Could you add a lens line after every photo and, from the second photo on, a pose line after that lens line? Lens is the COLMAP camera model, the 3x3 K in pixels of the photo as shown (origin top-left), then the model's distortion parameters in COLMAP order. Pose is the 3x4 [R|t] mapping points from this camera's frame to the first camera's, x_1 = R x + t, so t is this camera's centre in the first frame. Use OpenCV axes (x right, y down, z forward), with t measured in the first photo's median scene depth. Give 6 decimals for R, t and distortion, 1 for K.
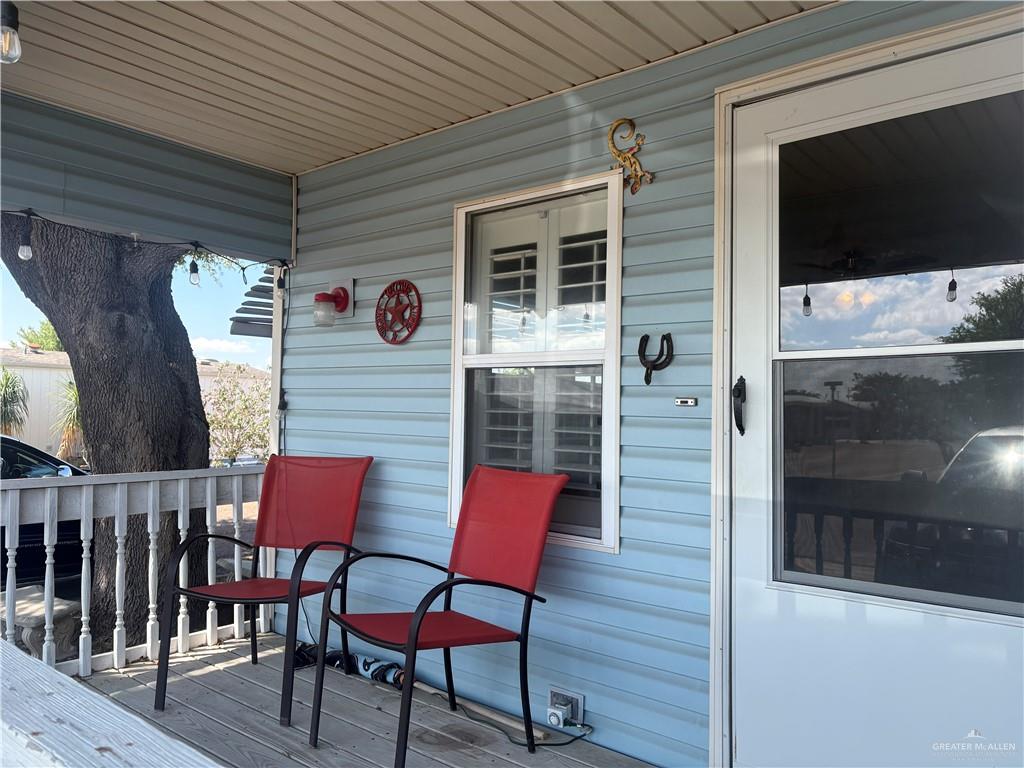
lens RADIAL K [[773.2, 0, 511.9], [0, 773.2, 384.1], [0, 0, 1]] dist [0.030842, -0.000582]
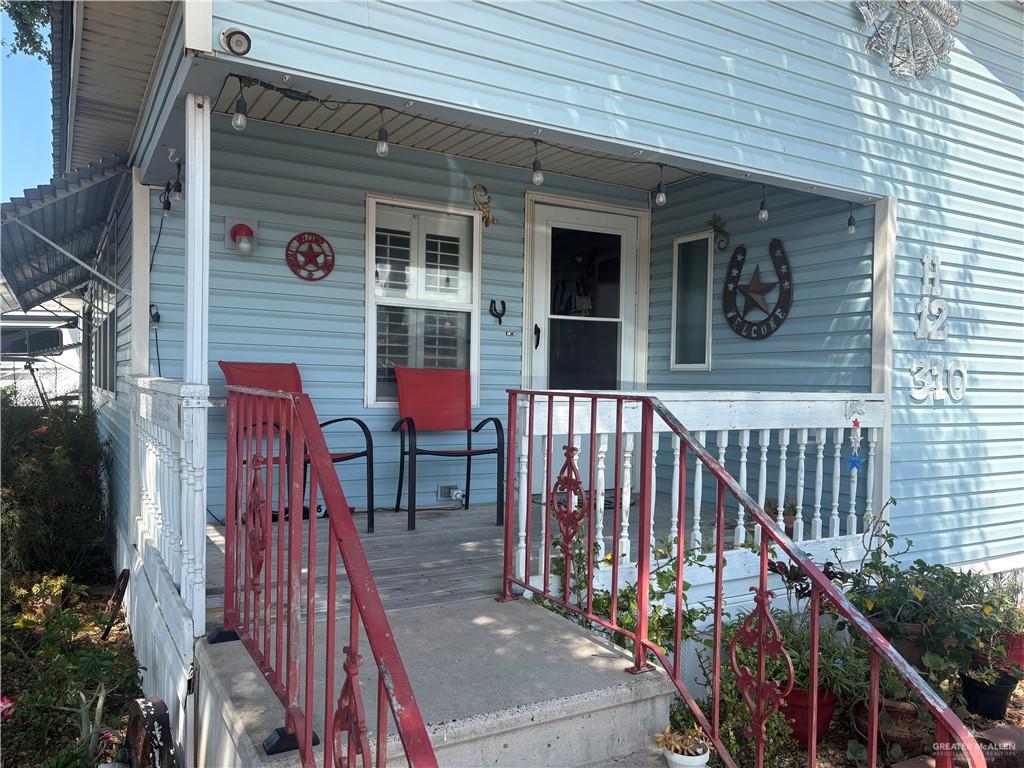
lens RADIAL K [[773.2, 0, 511.3], [0, 773.2, 387.4], [0, 0, 1]] dist [0.030842, -0.000582]
pose [[0.333116, -0.026046, 0.942526, -1.500481], [-0.059266, 0.997063, 0.048500, 0.055874], [-0.941021, -0.072016, 0.330594, 0.231685]]
